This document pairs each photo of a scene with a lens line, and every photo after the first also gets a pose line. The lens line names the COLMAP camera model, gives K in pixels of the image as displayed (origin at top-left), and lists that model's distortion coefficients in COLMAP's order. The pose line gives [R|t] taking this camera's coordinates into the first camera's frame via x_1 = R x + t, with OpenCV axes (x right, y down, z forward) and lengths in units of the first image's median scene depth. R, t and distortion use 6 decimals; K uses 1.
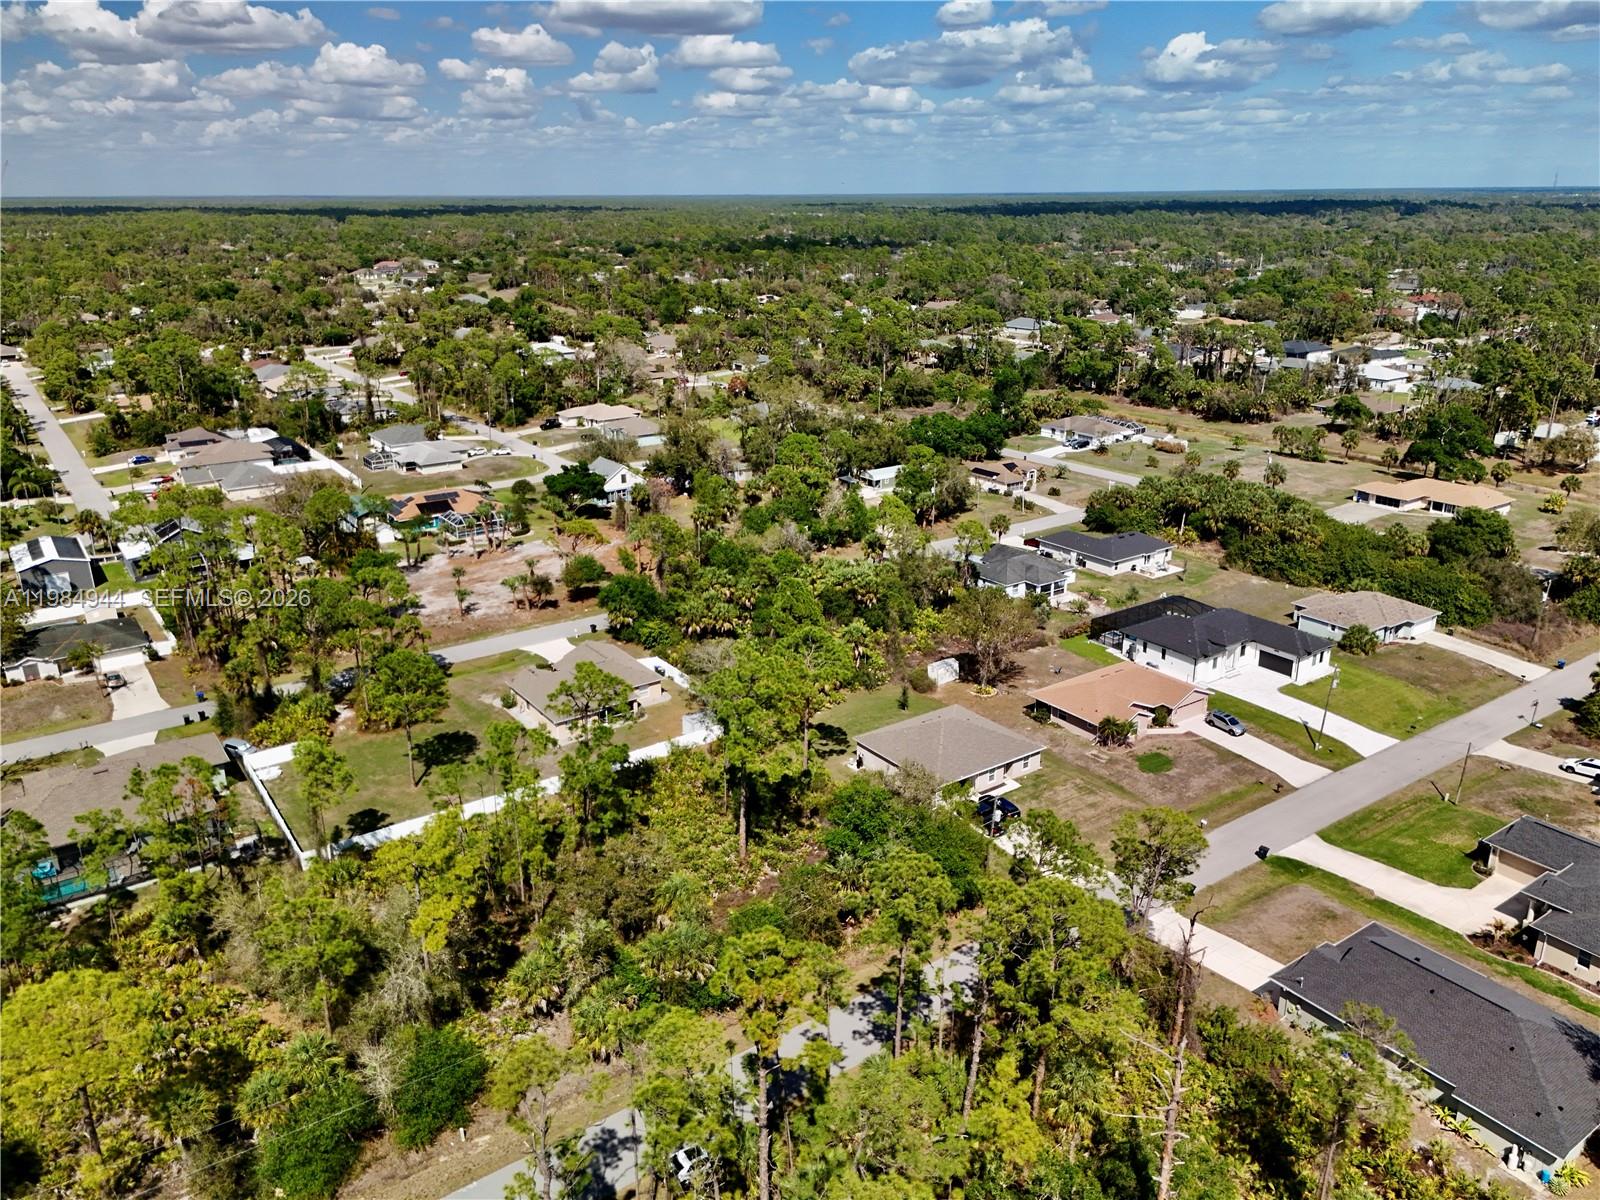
lens RADIAL K [[1177.2, 0, 802.4], [0, 1177.2, 596.2], [0, 0, 1]] dist [0.076247, -0.077069]
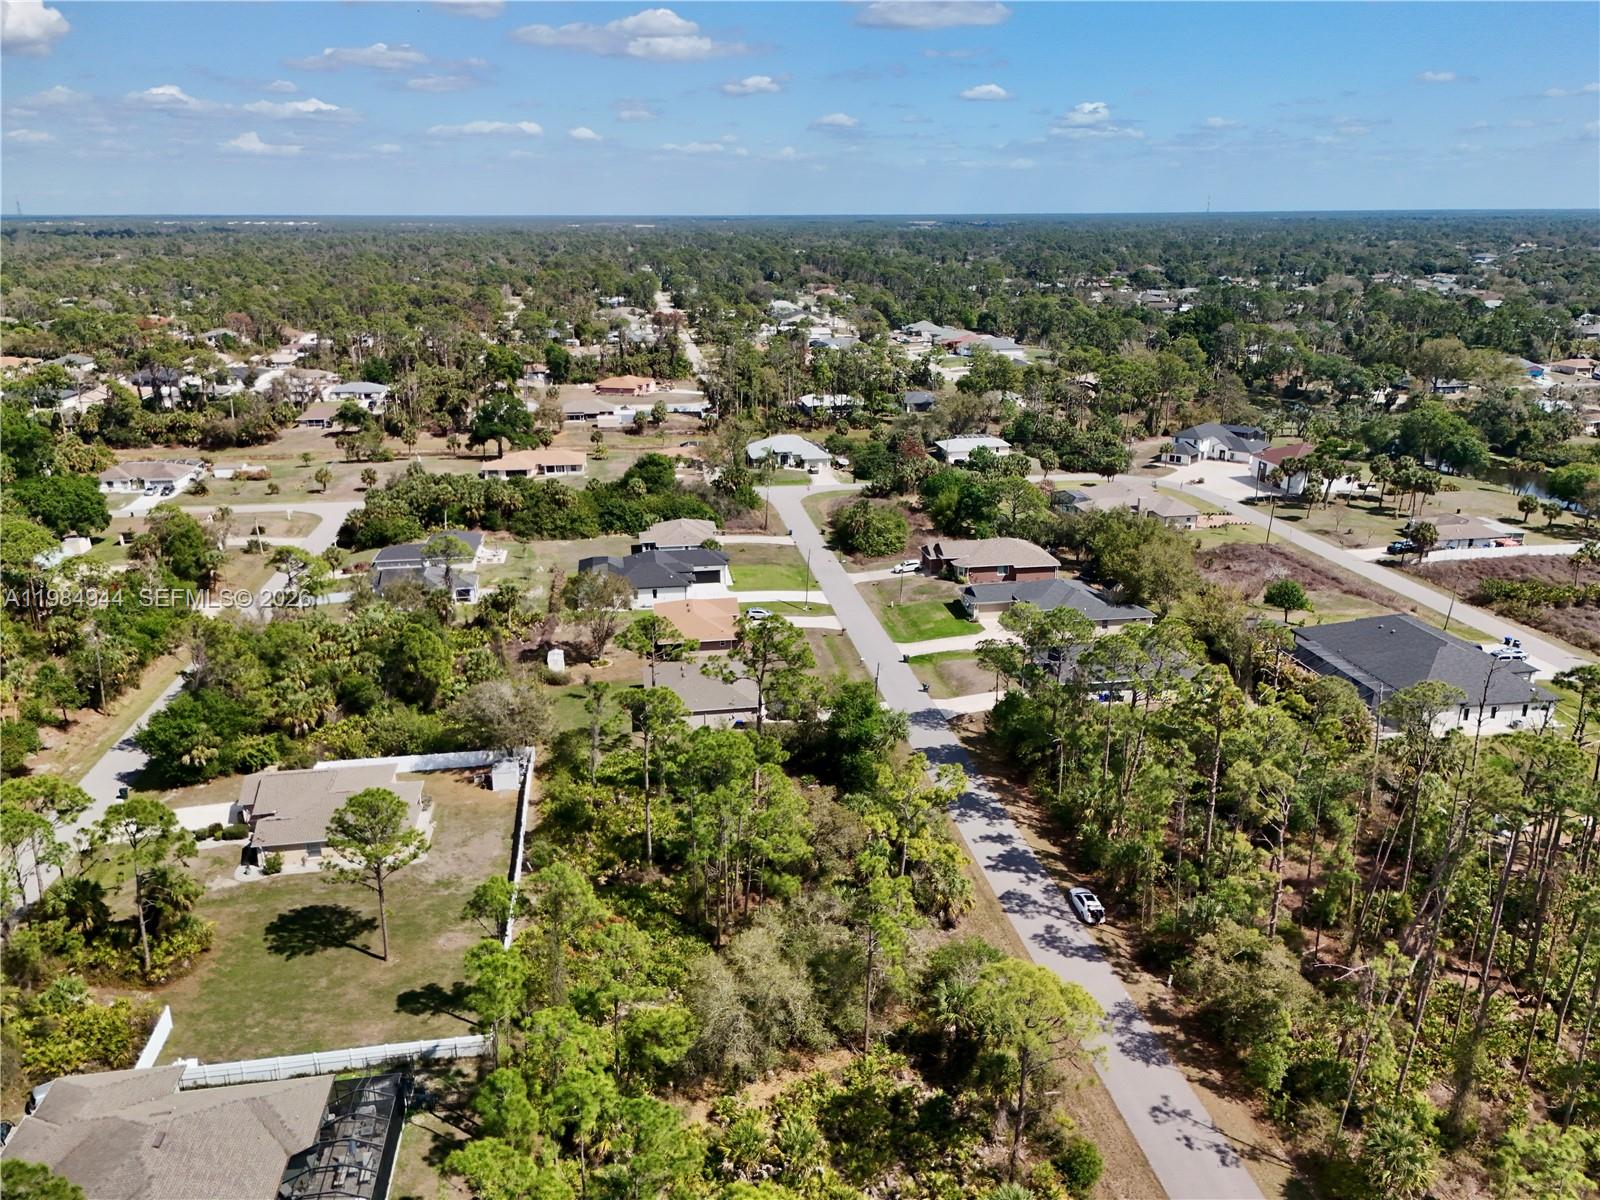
lens RADIAL K [[1177.2, 0, 802.4], [0, 1177.2, 596.2], [0, 0, 1]] dist [0.076247, -0.077069]
pose [[0.443786, -0.273951, 0.853232, -0.540587], [0.292286, 0.944308, 0.151168, -0.071490], [-0.847127, 0.182301, 0.499142, 0.213573]]
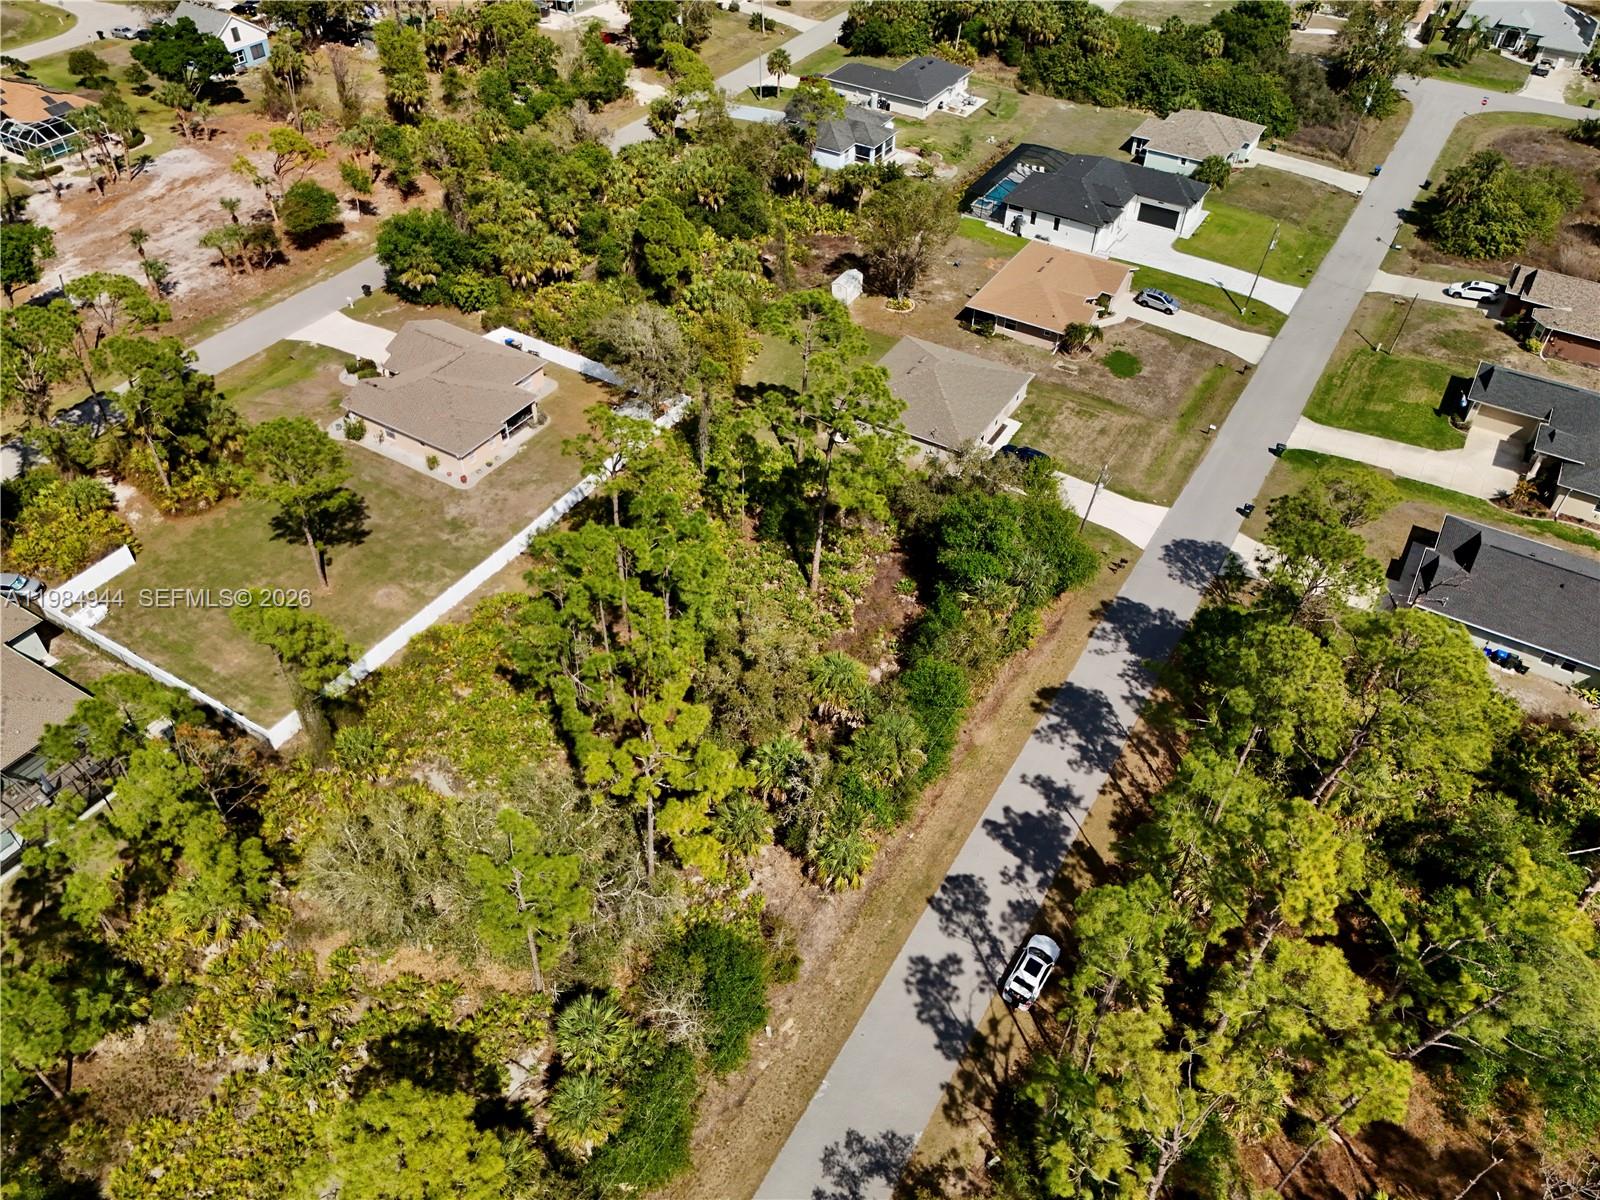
lens RADIAL K [[1183.1, 0, 802.2], [0, 1183.1, 598.8], [0, 0, 1]] dist [0.049931, -0.033420]
pose [[0.914901, -0.251273, 0.315941, -0.192410], [0.102208, 0.901341, 0.420879, -0.078821], [-0.390525, -0.352771, 0.850319, 0.158021]]
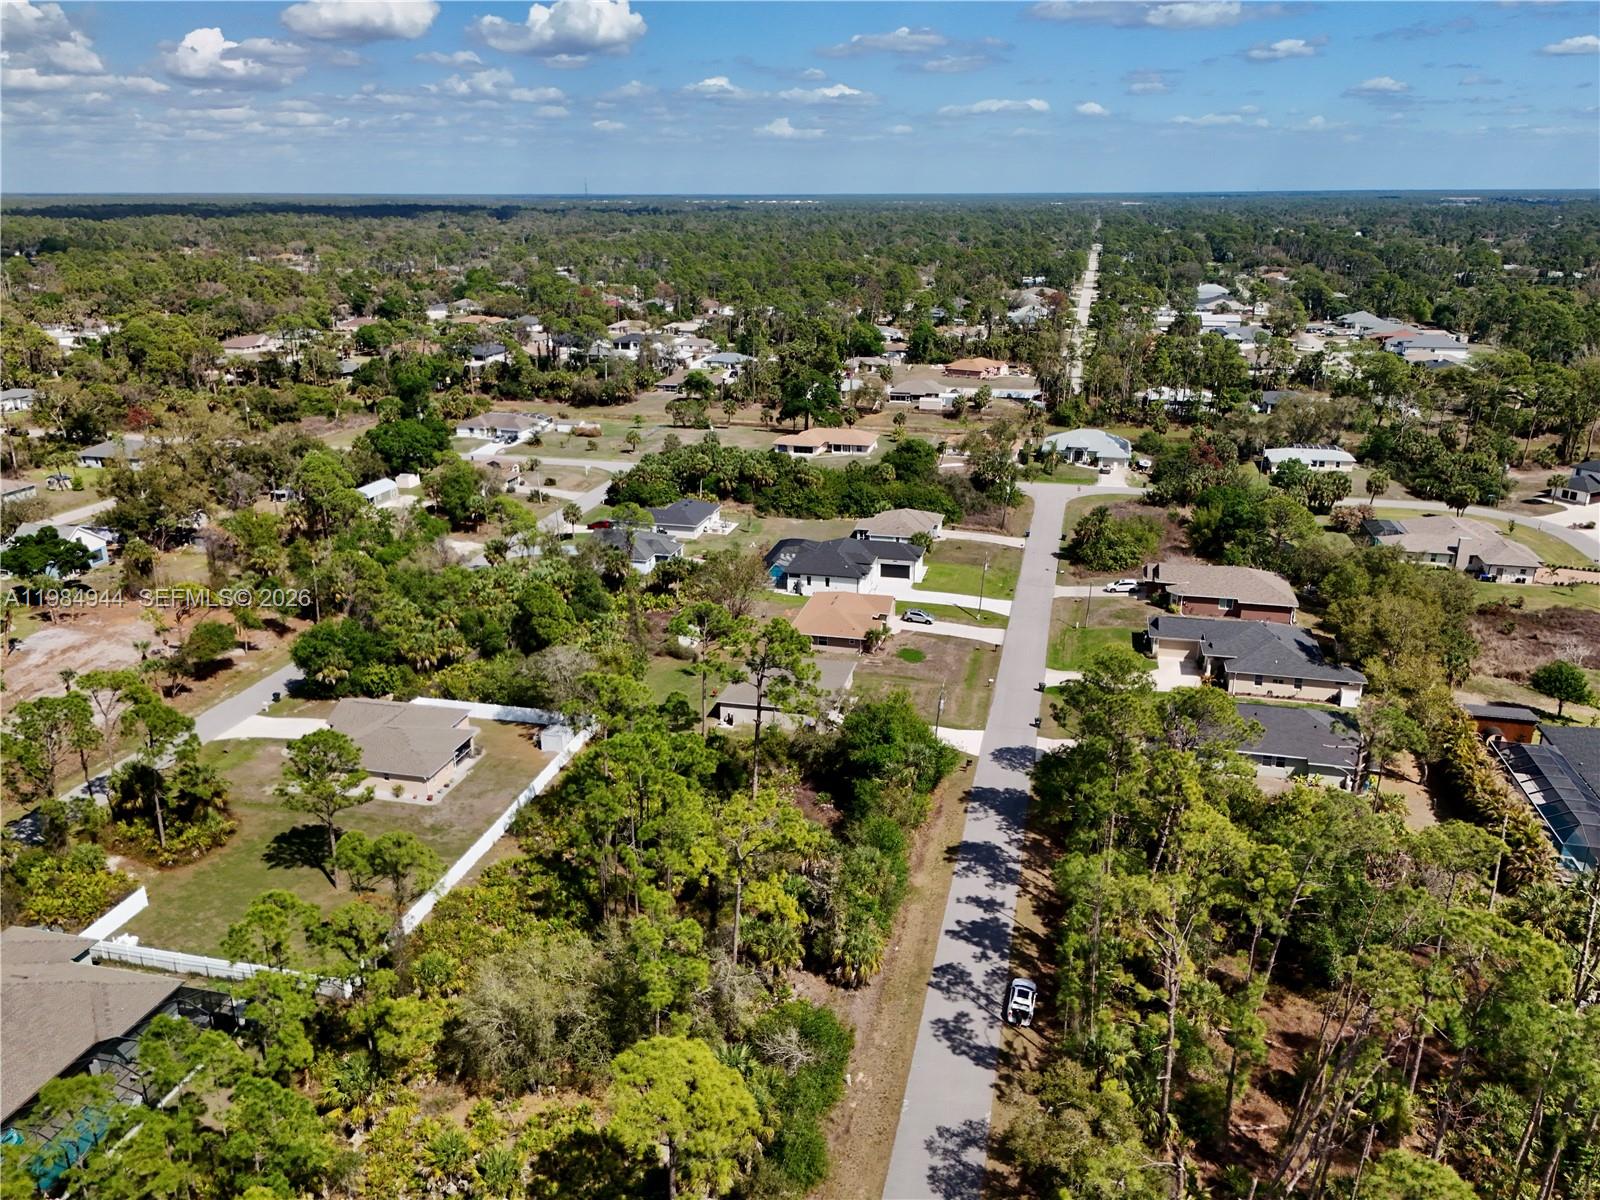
lens RADIAL K [[1177.2, 0, 802.4], [0, 1177.2, 596.2], [0, 0, 1]] dist [0.076247, -0.077069]
pose [[0.753203, -0.210035, 0.623354, -0.374271], [0.211868, 0.974614, 0.072388, -0.023503], [-0.622733, 0.077546, 0.778582, 0.071072]]
